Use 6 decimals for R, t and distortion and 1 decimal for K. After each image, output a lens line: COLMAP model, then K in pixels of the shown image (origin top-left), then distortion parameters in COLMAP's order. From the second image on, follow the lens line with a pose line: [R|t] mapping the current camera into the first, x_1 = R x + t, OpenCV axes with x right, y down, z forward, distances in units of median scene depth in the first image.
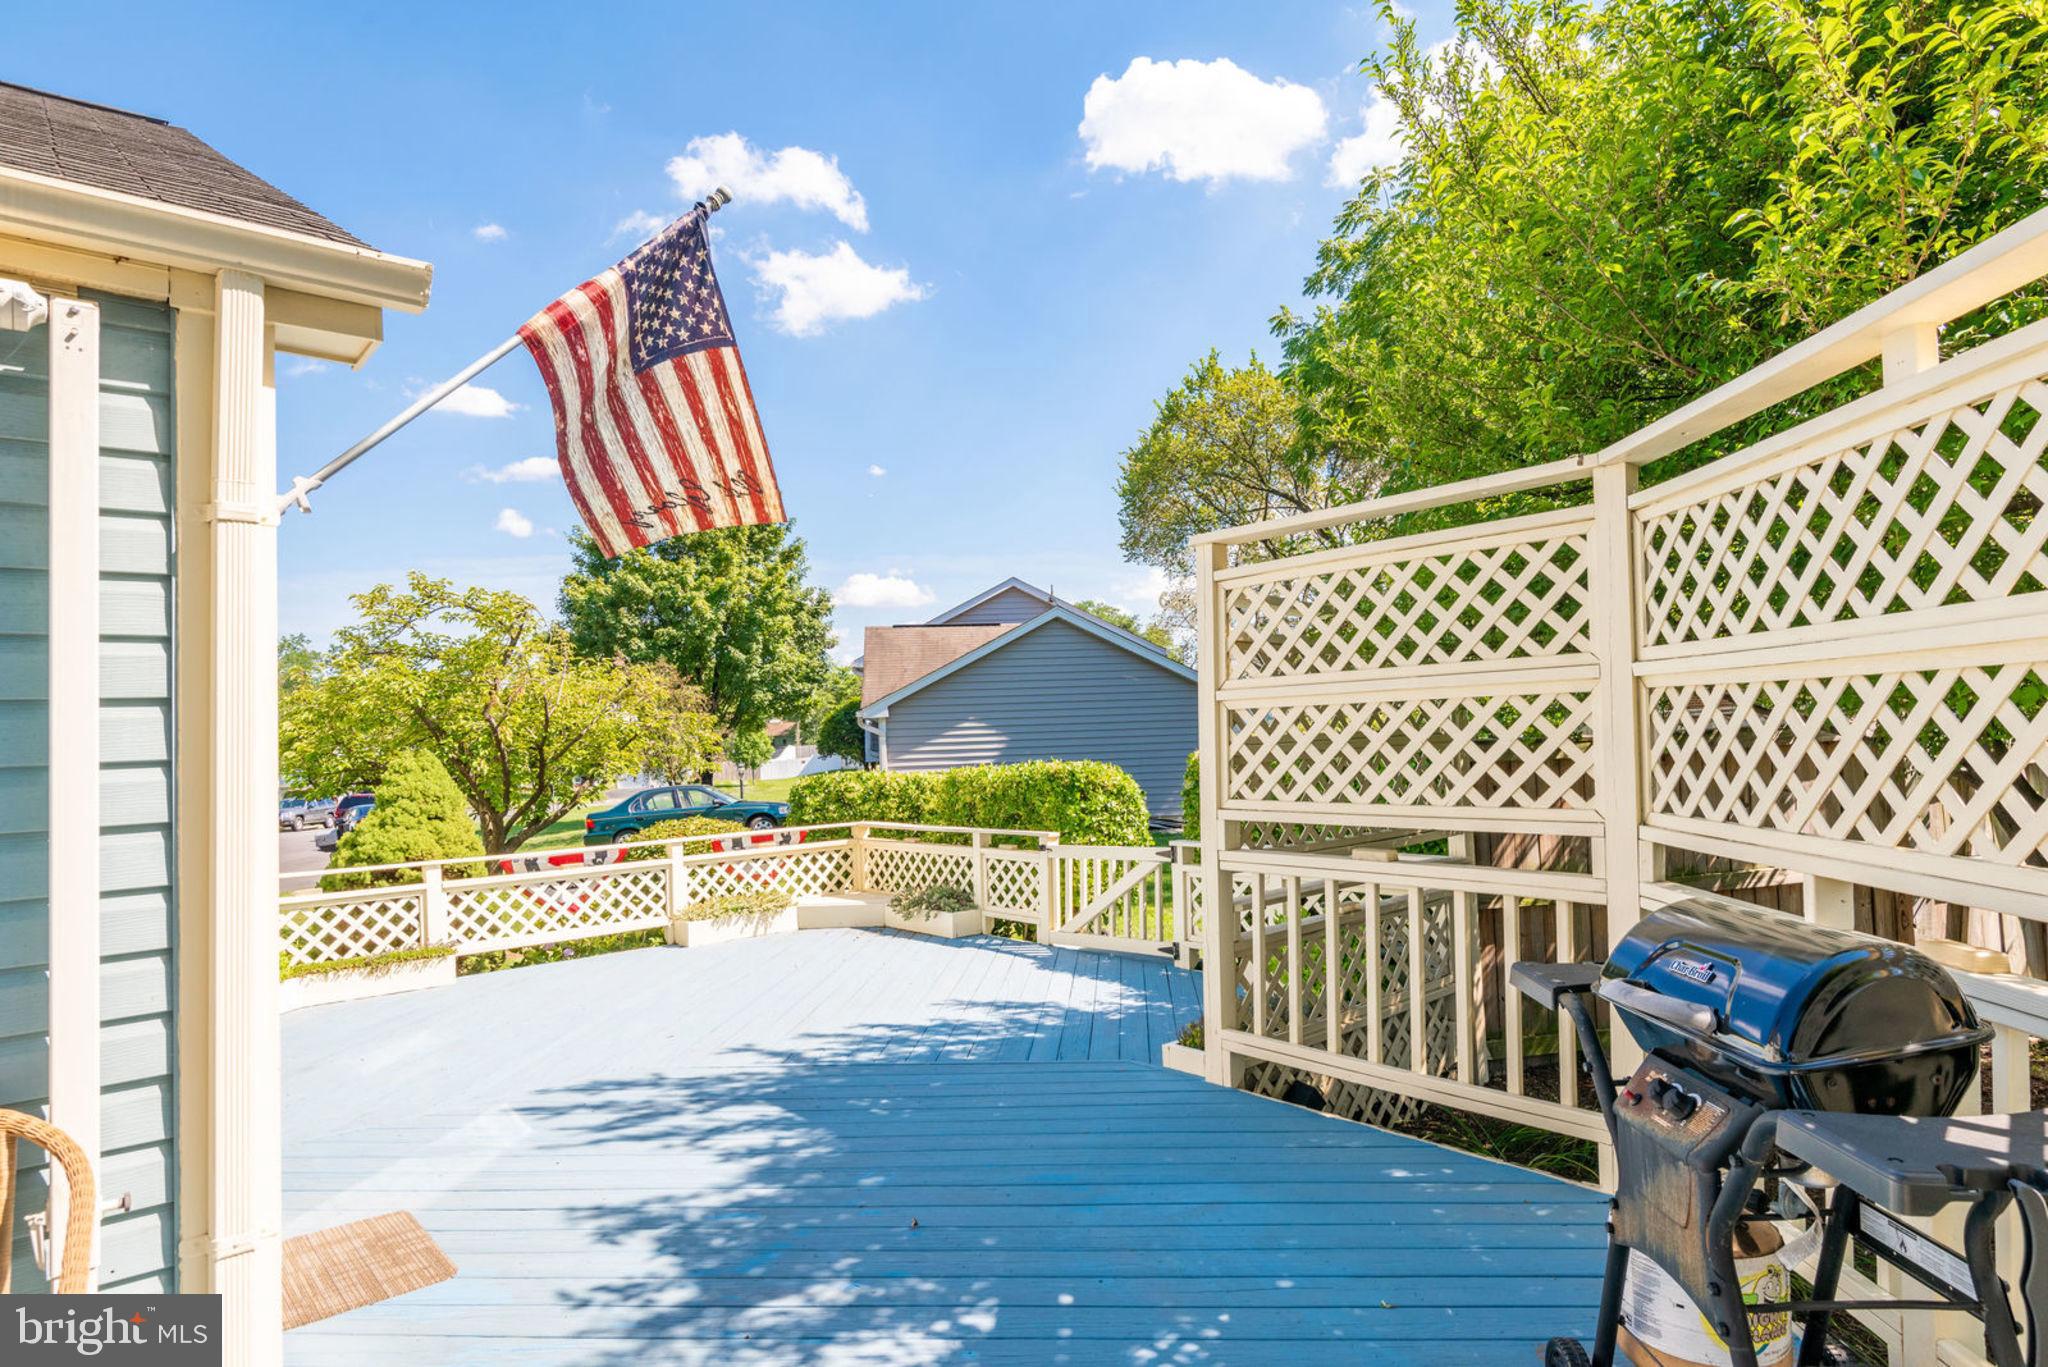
lens RADIAL K [[1131.3, 0, 1033.1], [0, 1131.3, 706.5], [0, 0, 1]] dist [0.018892, -0.000366]
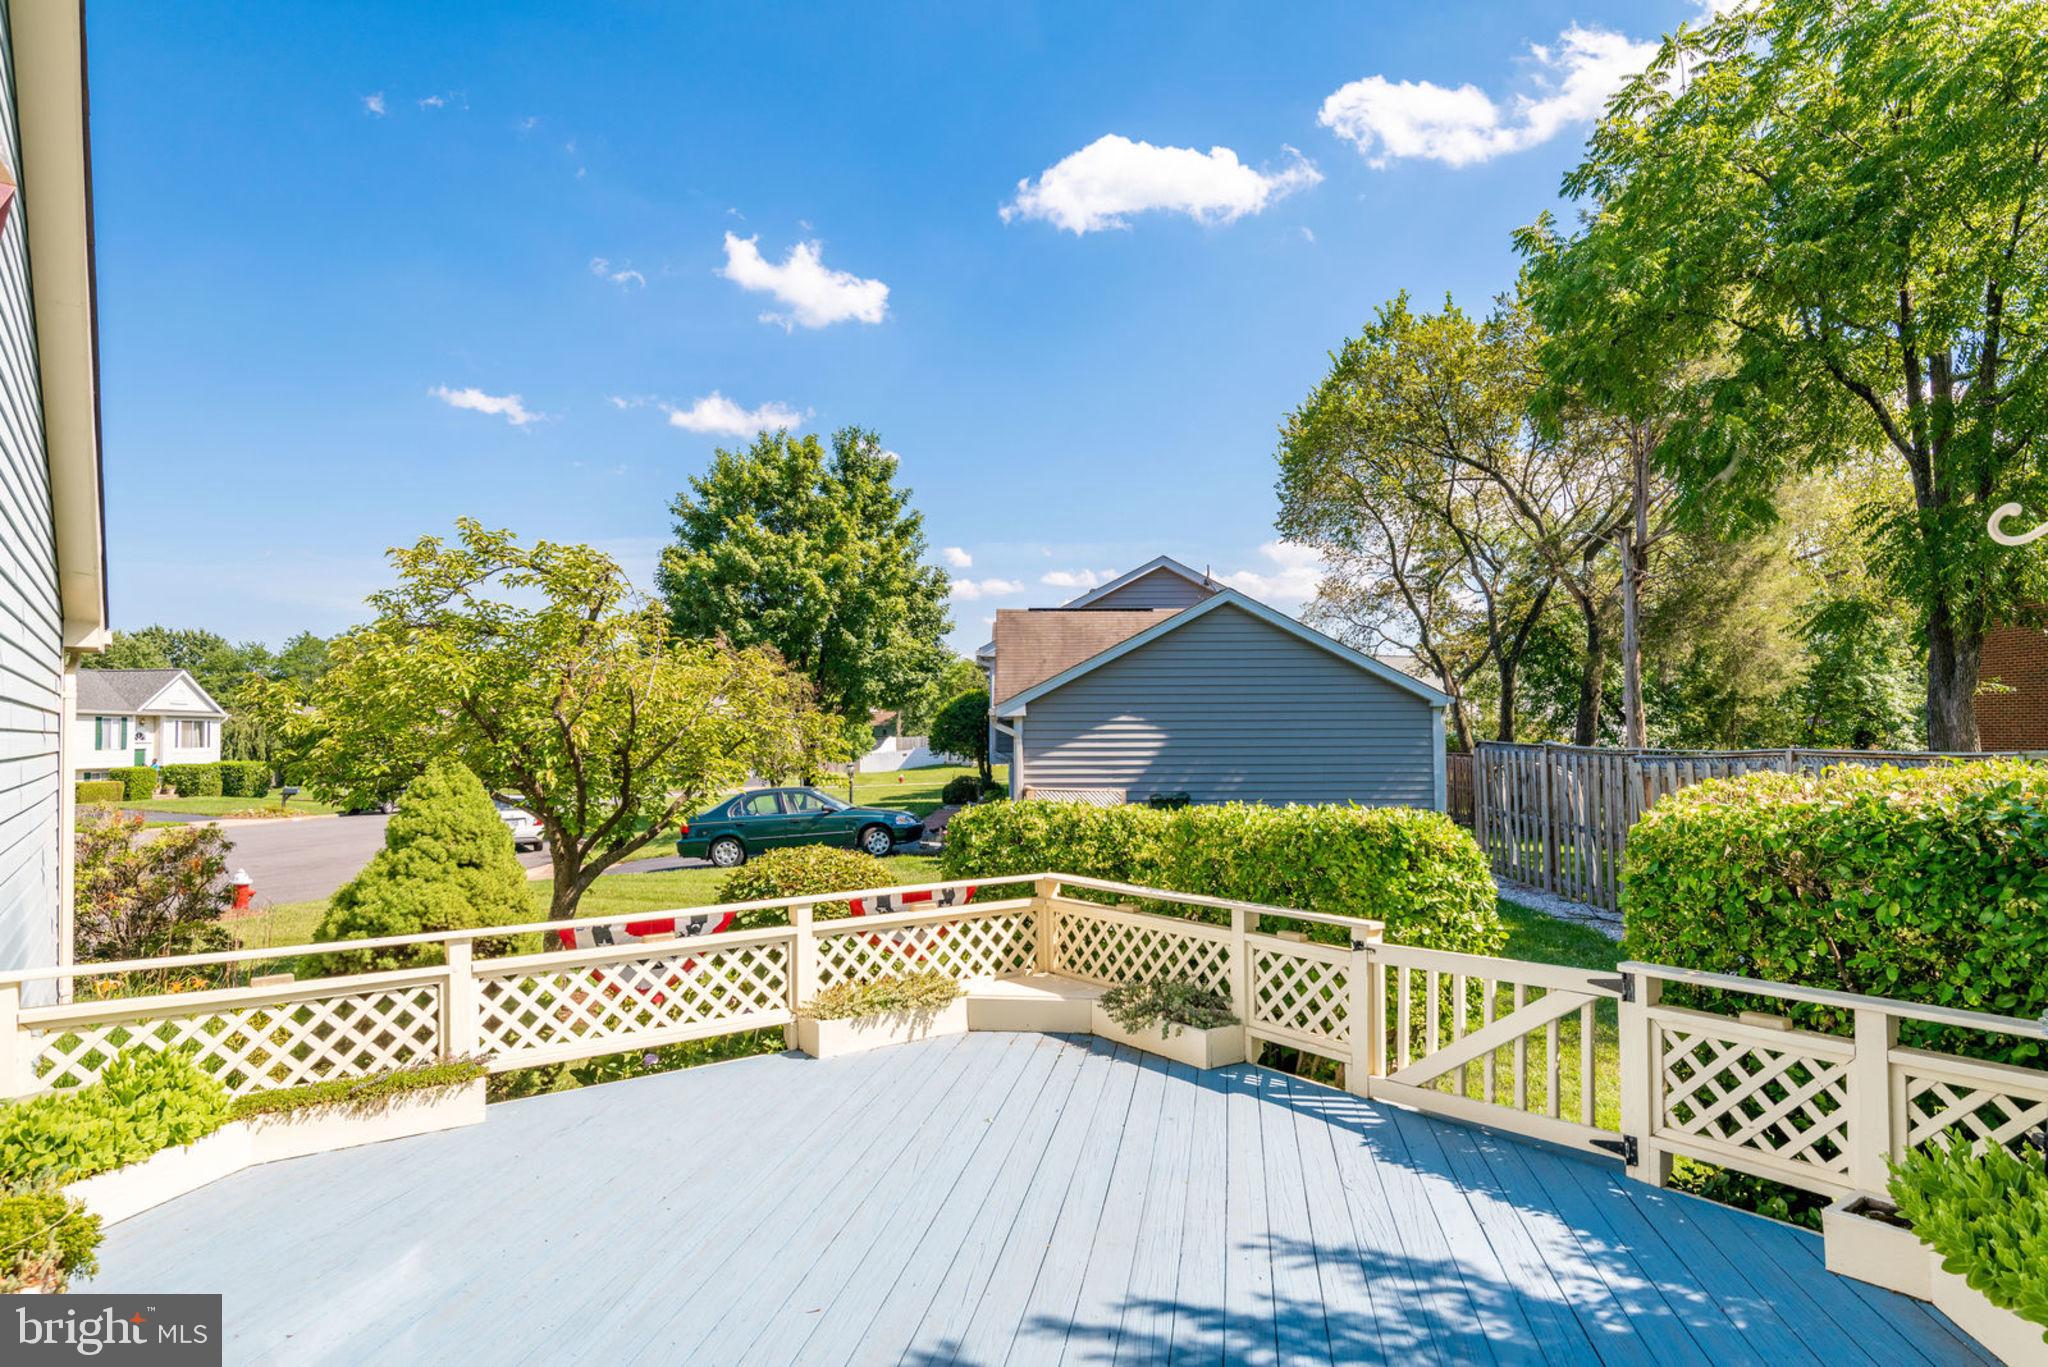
lens RADIAL K [[1193.3, 0, 1018.3], [0, 1193.3, 728.4], [0, 0, 1]] dist [0.036123, -0.000103]
pose [[0.994325, 0.028543, -0.102485, -0.100281], [-0.026039, 0.999331, 0.025685, -0.009989], [0.103149, -0.022870, 0.994403, 0.256464]]
